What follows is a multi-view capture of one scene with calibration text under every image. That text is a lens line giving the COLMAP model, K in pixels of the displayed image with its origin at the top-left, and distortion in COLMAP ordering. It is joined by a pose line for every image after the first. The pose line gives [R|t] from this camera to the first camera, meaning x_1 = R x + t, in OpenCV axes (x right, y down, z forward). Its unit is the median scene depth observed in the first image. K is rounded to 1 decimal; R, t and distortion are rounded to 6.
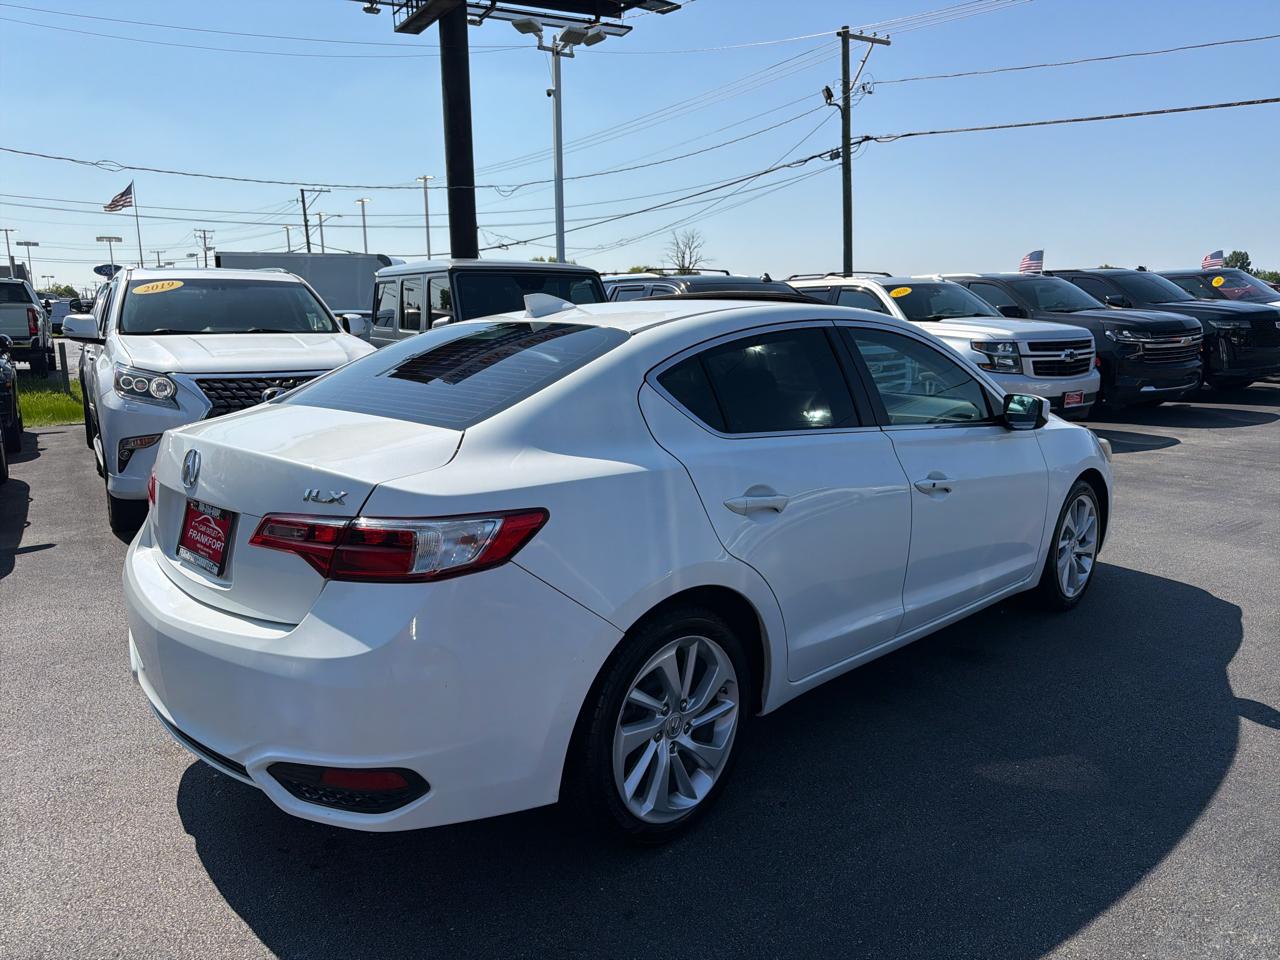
lens RADIAL K [[905.4, 0, 631.4], [0, 905.4, 484.5], [0, 0, 1]] dist [0.017630, -0.022042]
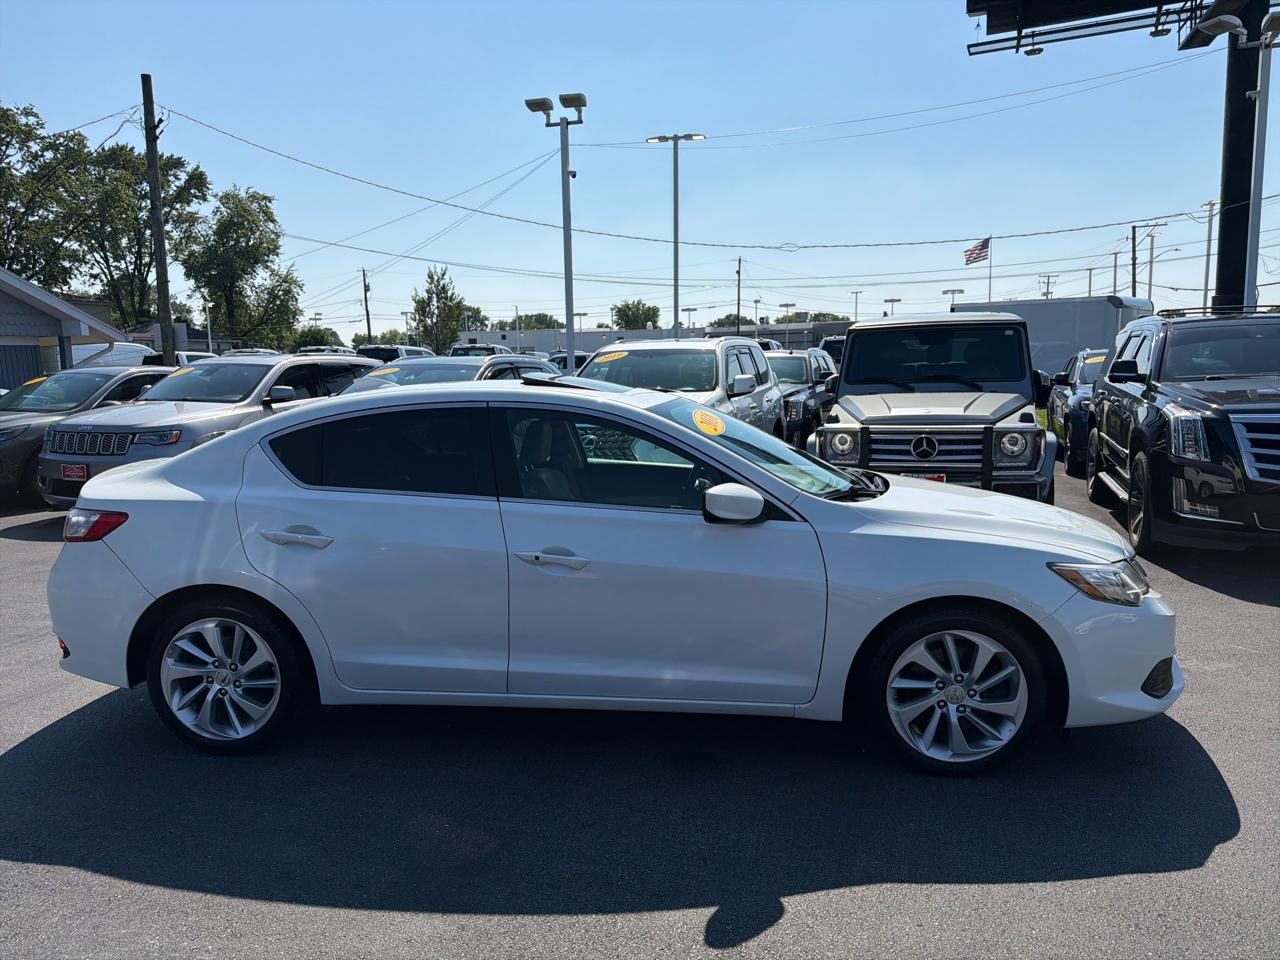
lens RADIAL K [[912.2, 0, 640.1], [0, 912.2, 485.2], [0, 0, 1]] dist [-0.006751, 0.004010]
pose [[0.647408, 0.092862, -0.756465, 0.654759], [-0.126670, 0.991855, 0.013350, -0.061503], [0.751543, 0.087178, 0.653898, 0.216645]]
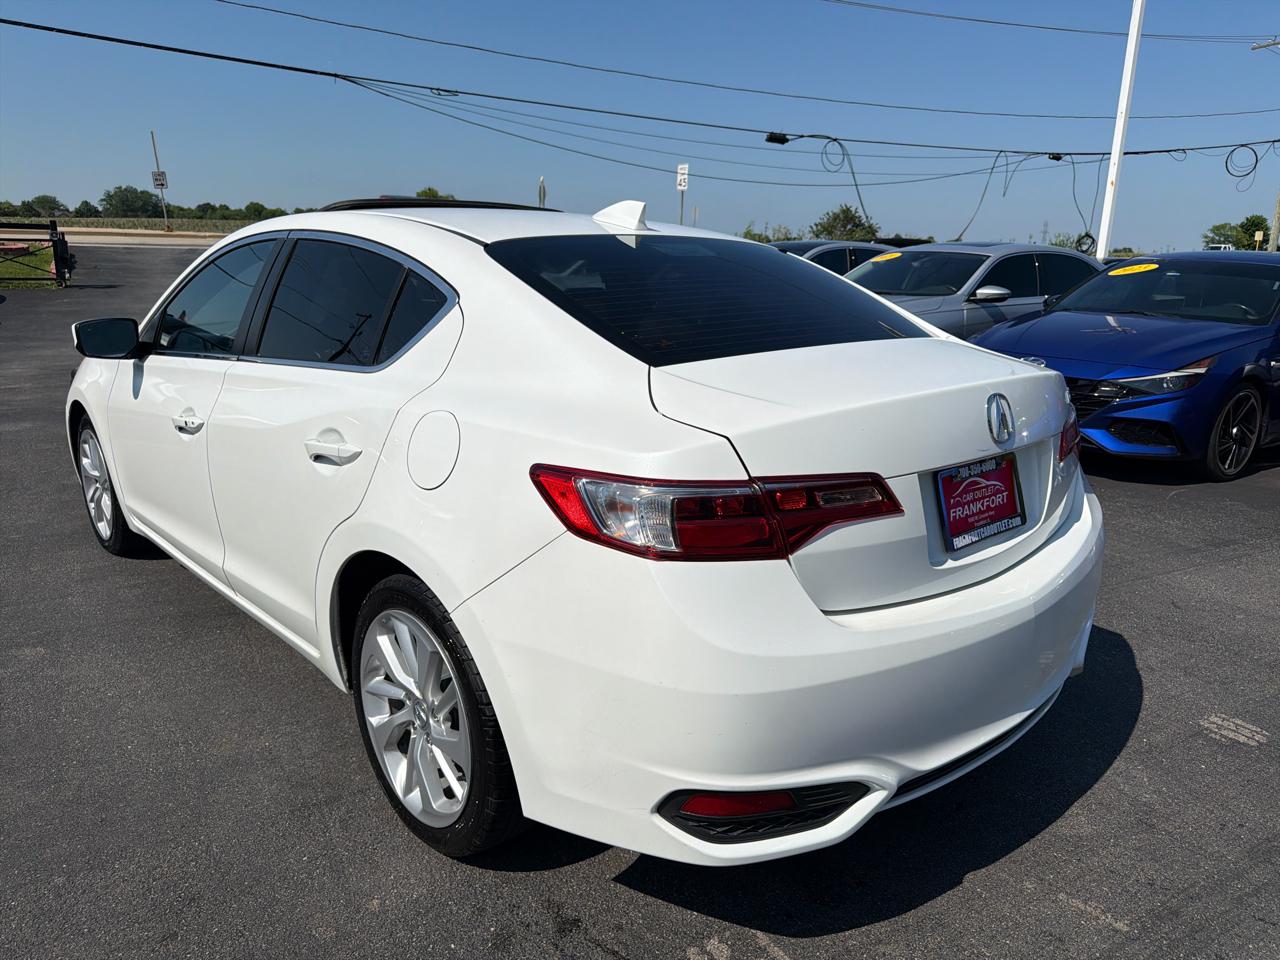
lens RADIAL K [[919.8, 0, 646.1], [0, 919.8, 490.1], [0, 0, 1]] dist [-0.006827, 0.001560]
pose [[0.021676, -0.237855, 0.971059, -0.516497], [0.158062, 0.959887, 0.231590, -0.076966], [-0.987191, 0.148468, 0.058402, 0.507670]]
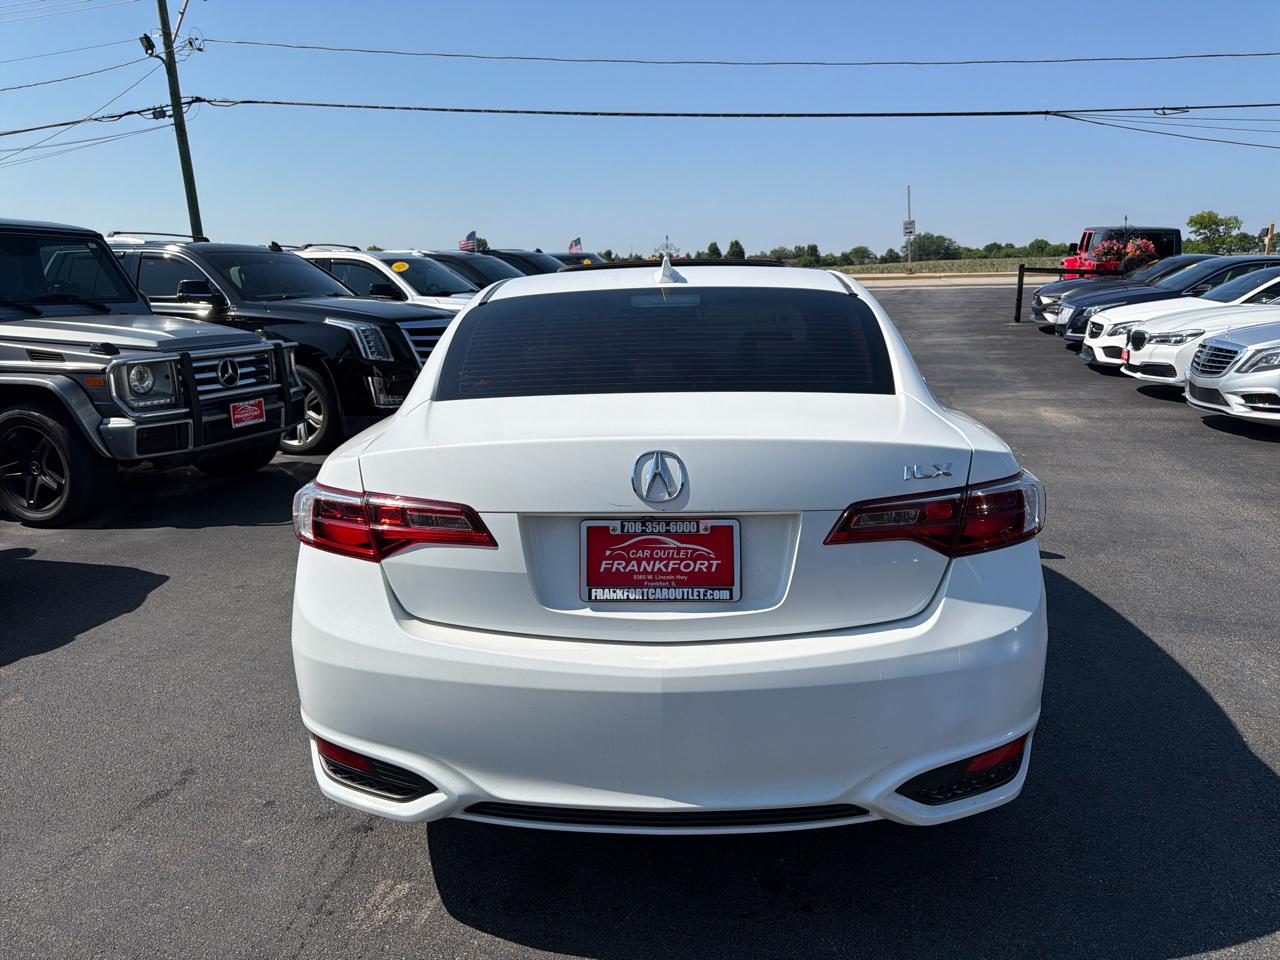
lens RADIAL K [[912.3, 0, 642.7], [0, 912.3, 473.6], [0, 0, 1]] dist [0.027623, -0.048668]
pose [[0.728040, -0.137448, 0.671614, -0.403736], [0.131582, 0.989496, 0.059867, -0.026570], [-0.672788, 0.044787, 0.738478, 0.177304]]
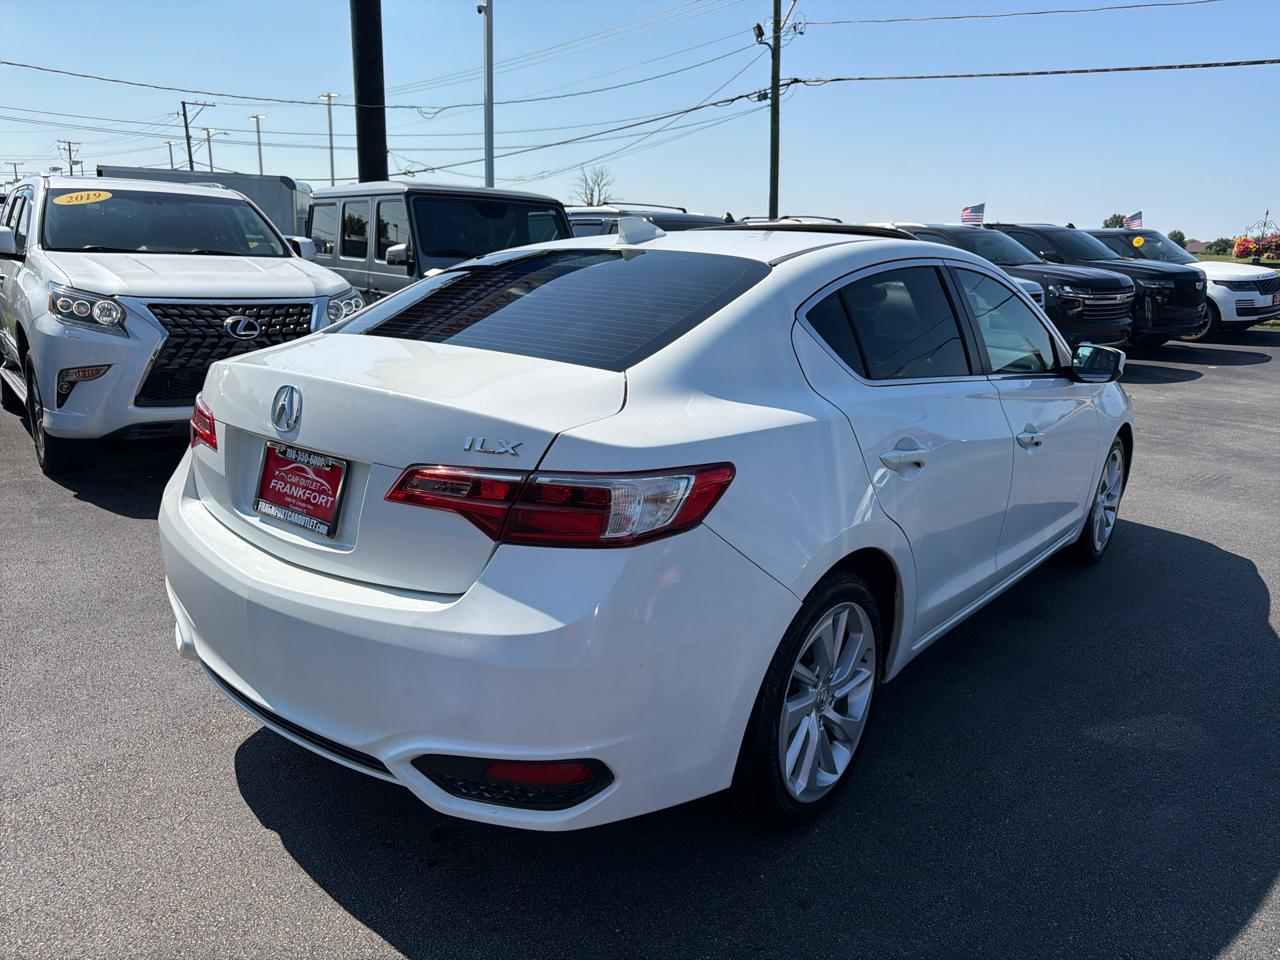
lens RADIAL K [[912.2, 0, 640.1], [0, 912.2, 485.2], [0, 0, 1]] dist [-0.006751, 0.004010]
pose [[0.992949, 0.008805, 0.118214, -0.104018], [-0.016165, 0.997980, 0.061445, -0.001439], [-0.117434, -0.062923, 0.991085, 0.049464]]
